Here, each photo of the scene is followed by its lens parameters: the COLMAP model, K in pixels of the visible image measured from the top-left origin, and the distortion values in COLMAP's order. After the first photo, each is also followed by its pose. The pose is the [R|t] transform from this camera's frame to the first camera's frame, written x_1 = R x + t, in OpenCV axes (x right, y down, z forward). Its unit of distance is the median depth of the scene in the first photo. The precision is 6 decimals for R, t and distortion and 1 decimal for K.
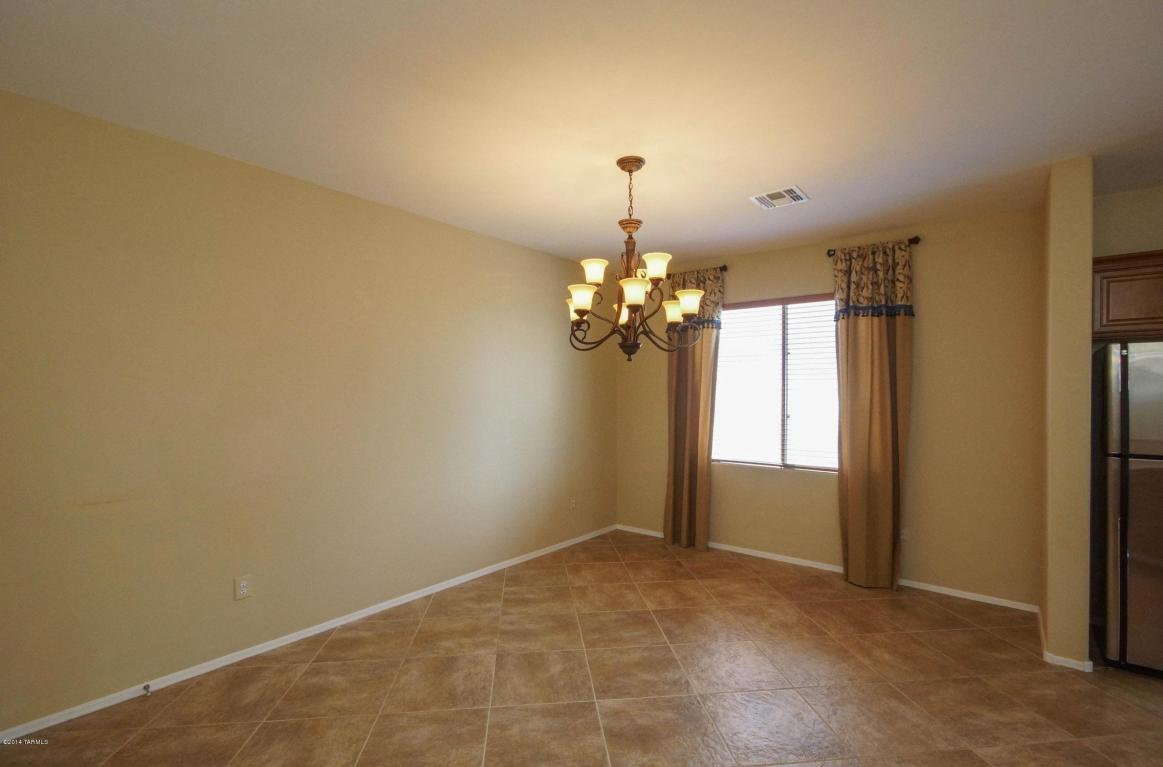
lens RADIAL K [[525.7, 0, 581.0], [0, 525.7, 395.3], [0, 0, 1]] dist [0.003198, 0.000671]
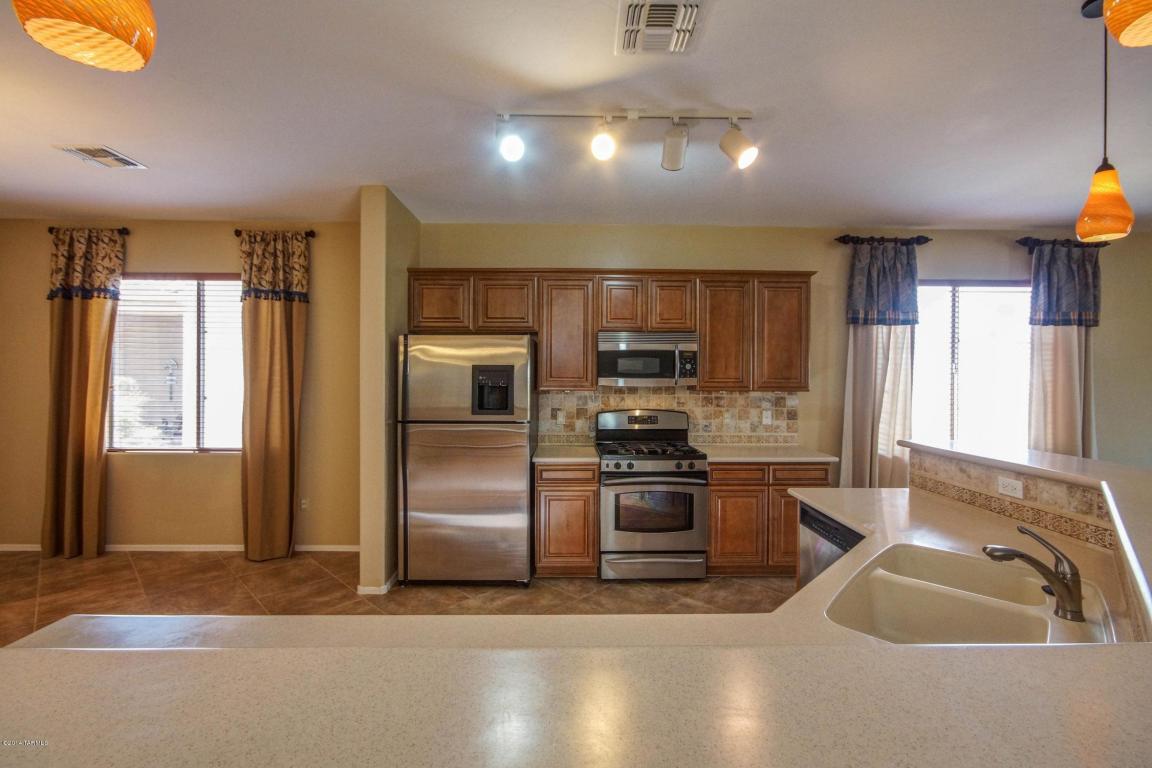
lens RADIAL K [[508.7, 0, 578.6], [0, 508.7, 378.1], [0, 0, 1]] dist [-0.002875, -0.000800]
pose [[0.773155, -0.006136, 0.634188, 0.374621], [0.001606, 0.999969, 0.007718, -0.002000], [-0.634216, -0.004949, 0.773140, -0.160432]]
